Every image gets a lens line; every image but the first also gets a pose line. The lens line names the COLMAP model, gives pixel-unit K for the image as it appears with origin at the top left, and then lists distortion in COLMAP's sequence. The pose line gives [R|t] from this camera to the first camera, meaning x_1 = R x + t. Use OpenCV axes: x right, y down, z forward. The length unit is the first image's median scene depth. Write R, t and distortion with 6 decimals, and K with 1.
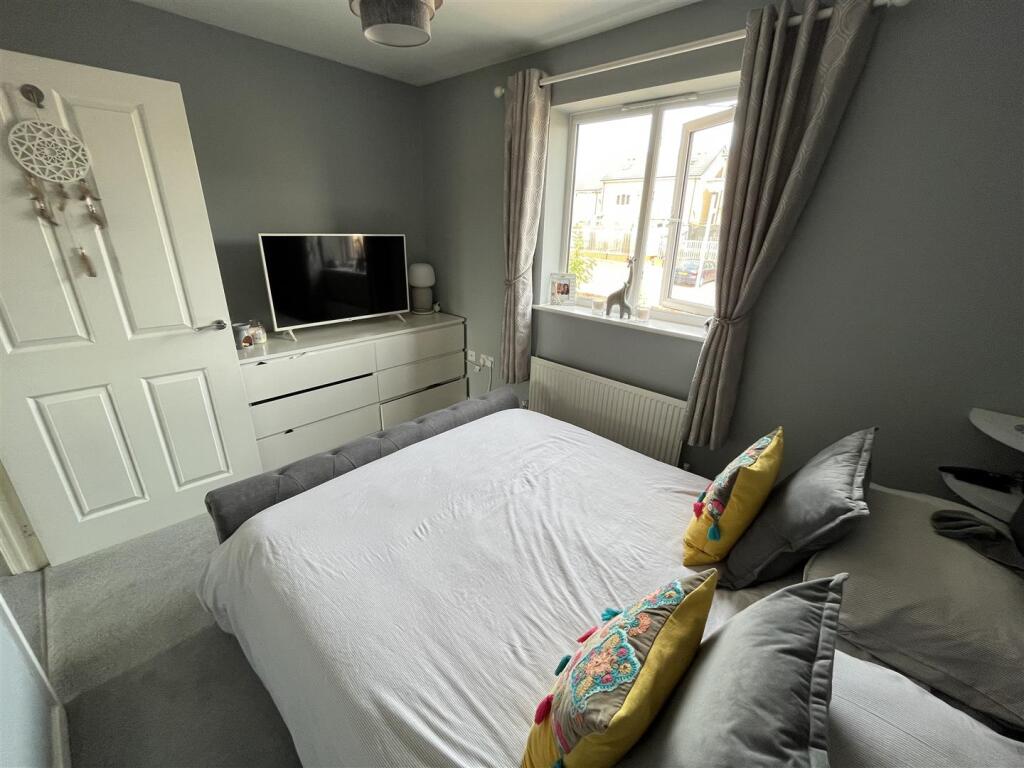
lens RADIAL K [[414.1, 0, 506.0], [0, 414.1, 385.5], [0, 0, 1]] dist [0.000424, 0.000032]
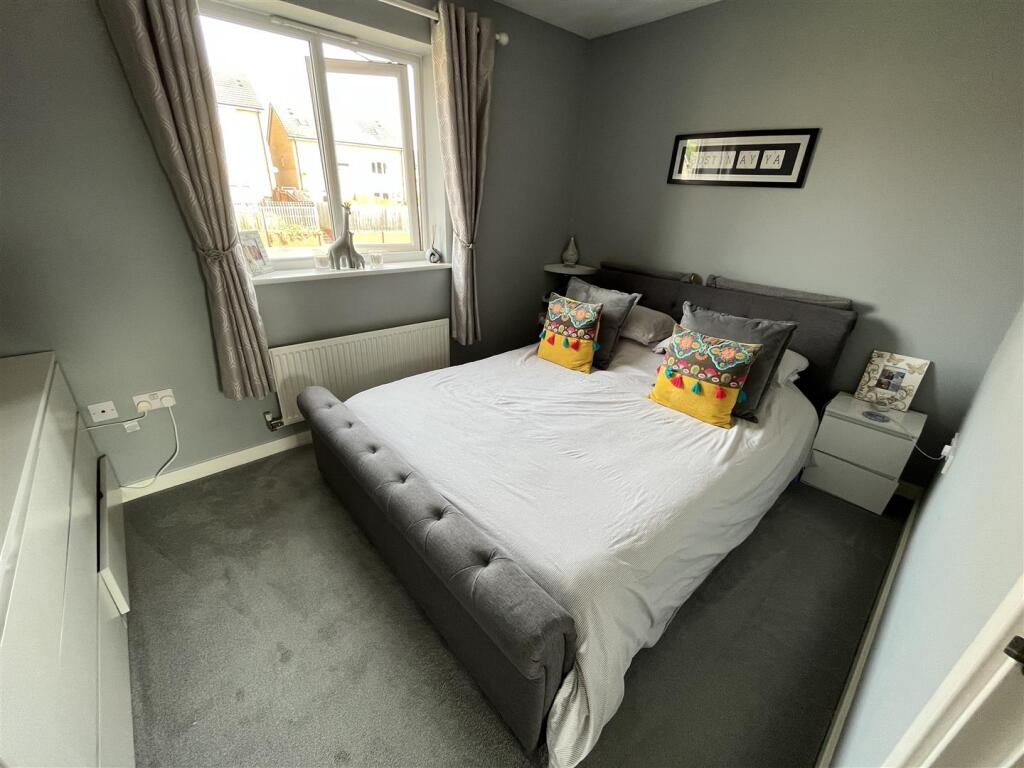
lens RADIAL K [[414.1, 0, 512.5], [0, 414.1, 383.6], [0, 0, 1]] dist [0.000424, 0.000032]
pose [[0.099832, -0.437219, 0.893797, -0.874485], [0.333862, 0.860927, 0.383850, -0.233959], [-0.937320, 0.260085, 0.231919, 0.645984]]
